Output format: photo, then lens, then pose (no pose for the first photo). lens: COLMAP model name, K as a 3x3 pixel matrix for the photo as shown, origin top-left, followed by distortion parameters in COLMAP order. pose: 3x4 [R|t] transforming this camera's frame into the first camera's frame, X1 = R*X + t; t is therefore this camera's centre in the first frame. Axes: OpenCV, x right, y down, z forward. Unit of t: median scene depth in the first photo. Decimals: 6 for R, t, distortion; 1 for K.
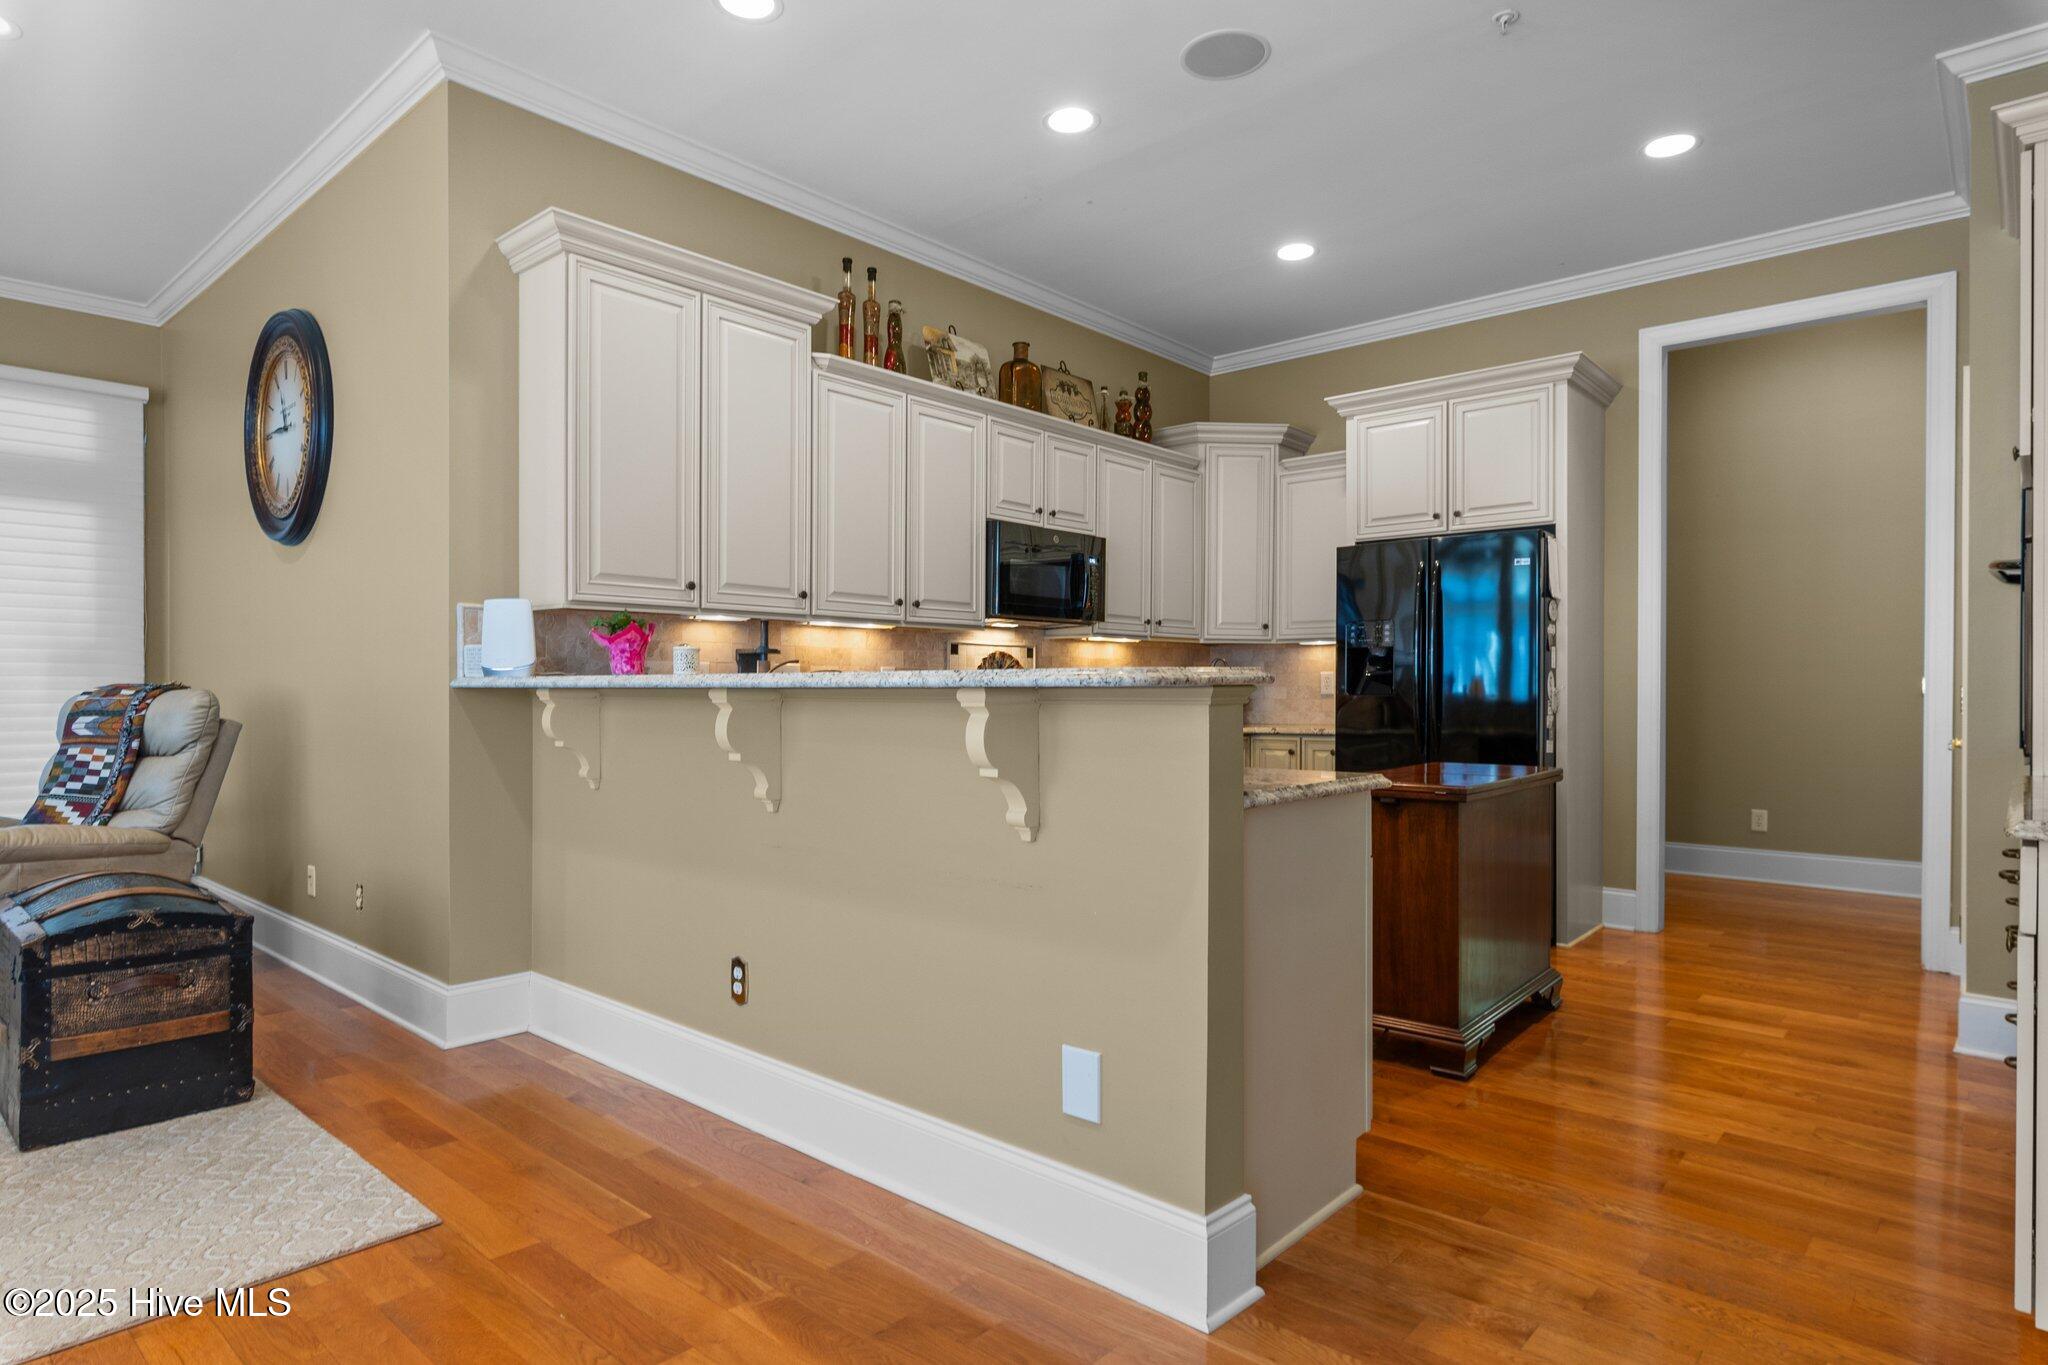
lens RADIAL K [[1123.6, 0, 1022.5], [0, 1123.6, 689.2], [0, 0, 1]] dist [0.002358, 0.000605]
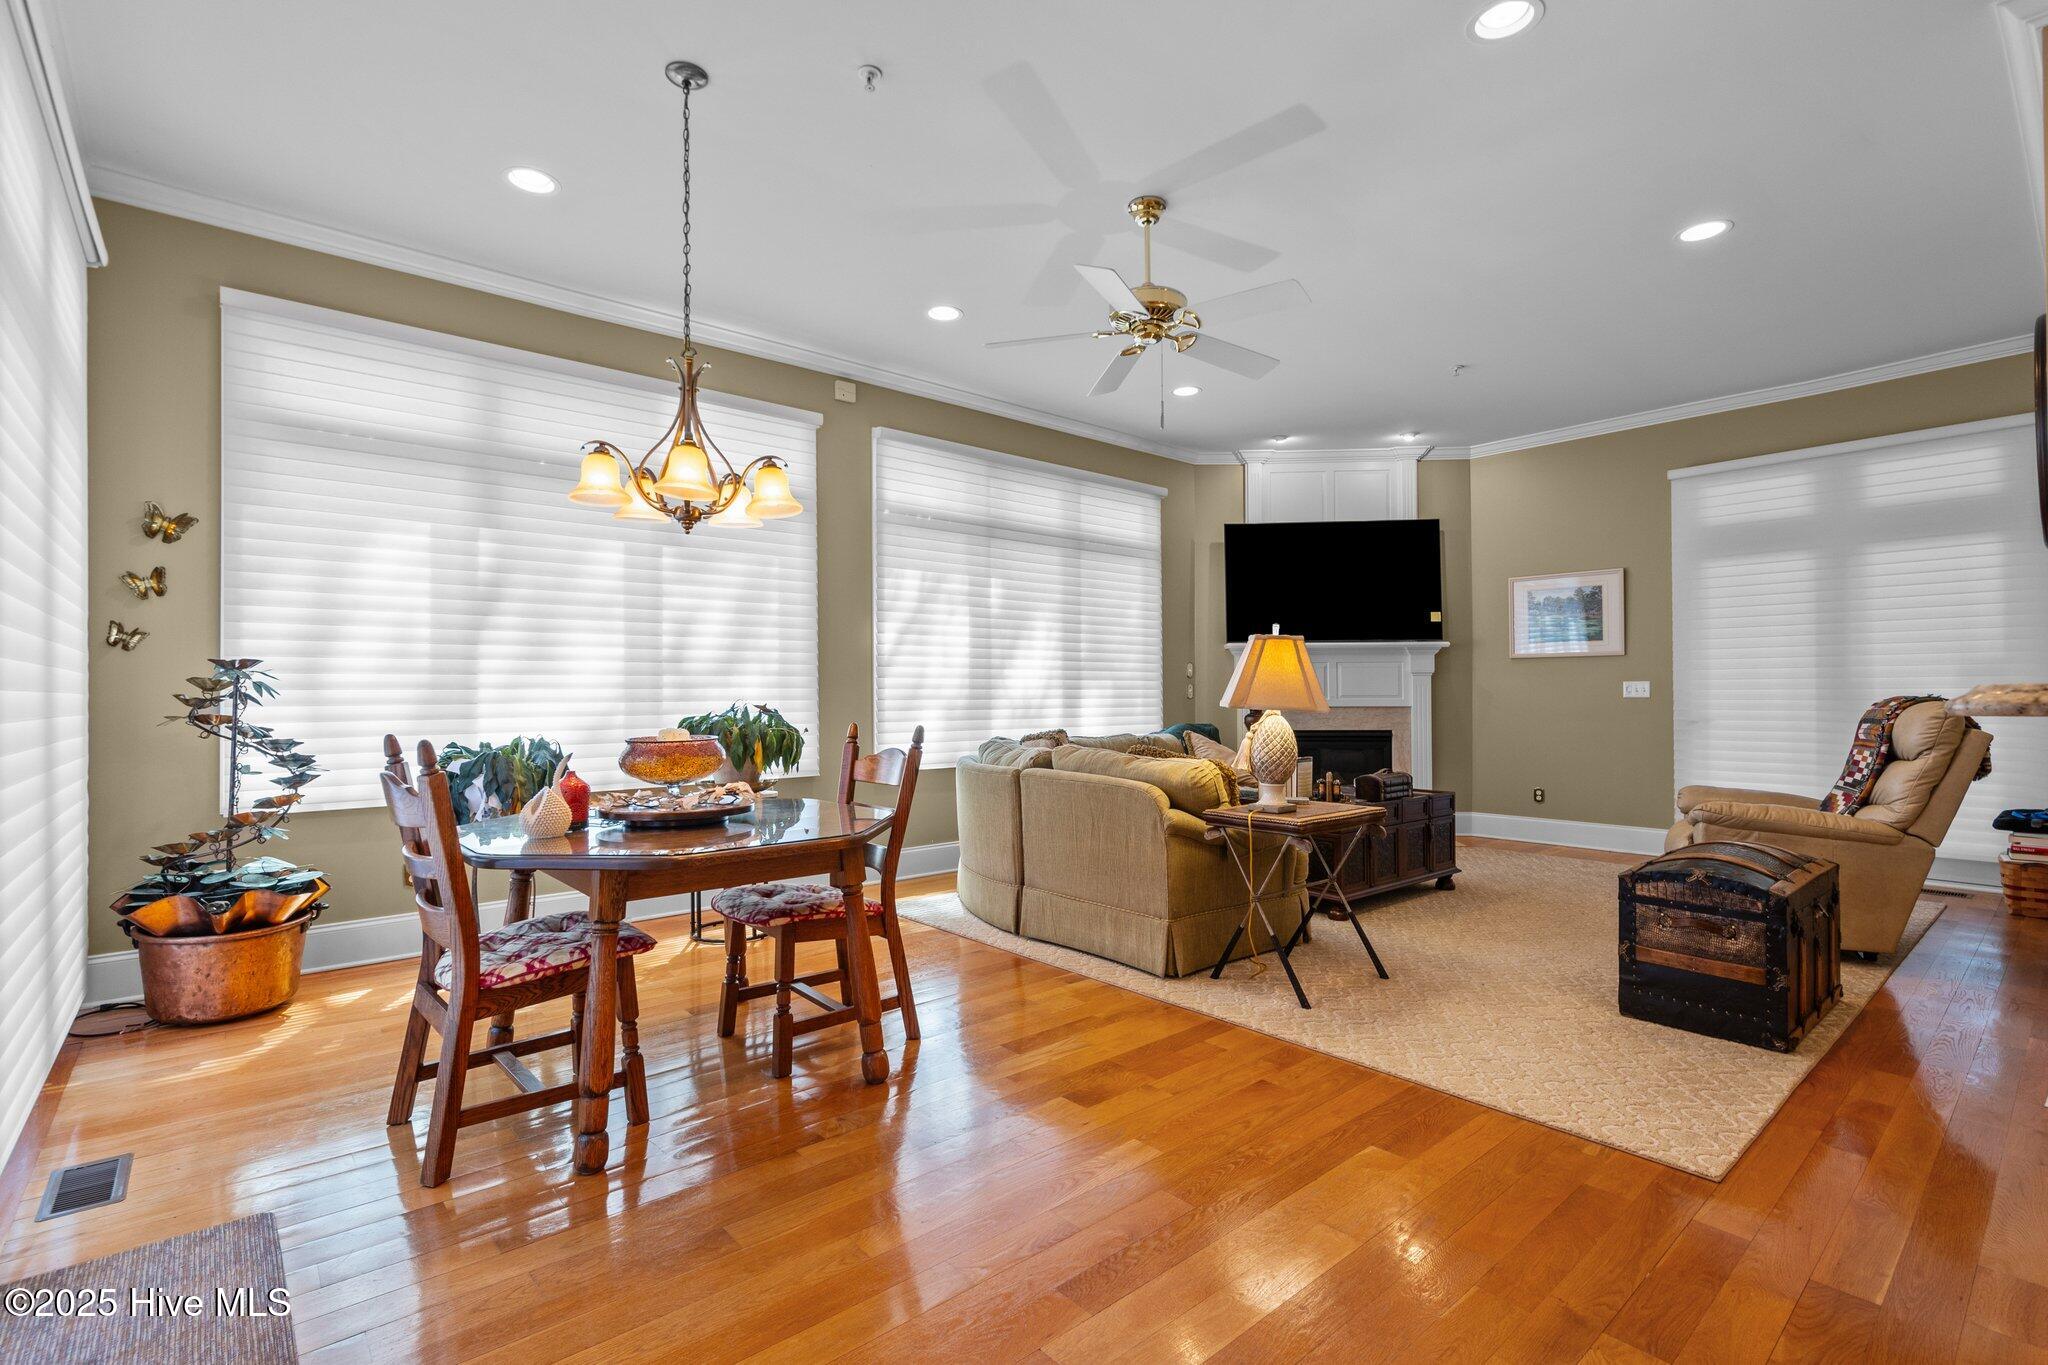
lens RADIAL K [[936.8, 0, 1022.5], [0, 936.8, 688.4], [0, 0, 1]] dist [-0.000230, -0.000113]
pose [[-0.136761, -0.010216, -0.990551, 0.405782], [0.001506, 0.999944, -0.010520, -0.006072], [0.990603, -0.002930, -0.136738, 0.357599]]
